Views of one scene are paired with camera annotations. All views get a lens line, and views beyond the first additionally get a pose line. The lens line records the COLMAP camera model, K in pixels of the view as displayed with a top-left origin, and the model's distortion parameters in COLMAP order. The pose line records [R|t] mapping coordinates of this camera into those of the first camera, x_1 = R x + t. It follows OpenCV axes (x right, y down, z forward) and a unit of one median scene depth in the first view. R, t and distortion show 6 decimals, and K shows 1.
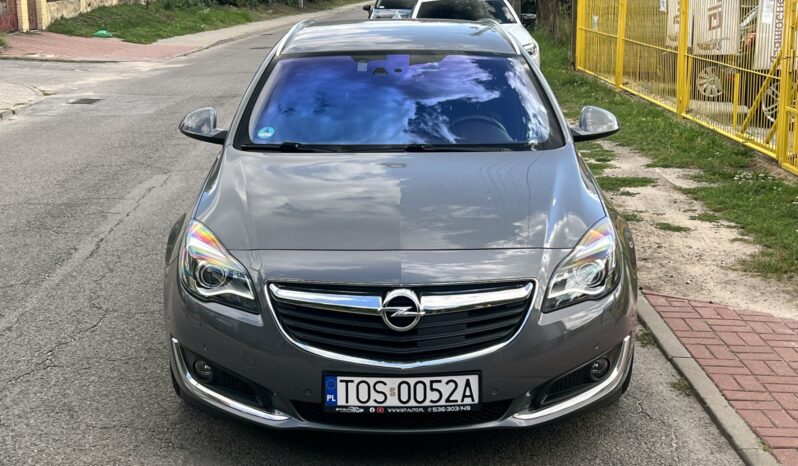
lens RADIAL K [[1087.7, 0, 399.0], [0, 1087.7, 233.0], [0, 0, 1]] dist [0.195702, -0.605486]
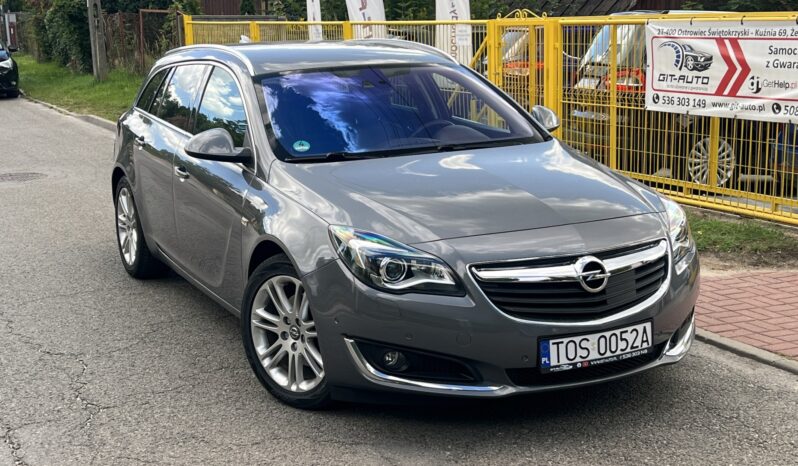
lens RADIAL K [[1087.7, 0, 399.0], [0, 1087.7, 233.0], [0, 0, 1]] dist [0.195702, -0.605486]
pose [[0.896208, -0.102342, 0.431668, -0.666049], [0.117806, 0.992994, -0.009160, 0.014614], [-0.427706, 0.059062, 0.901986, 0.049875]]
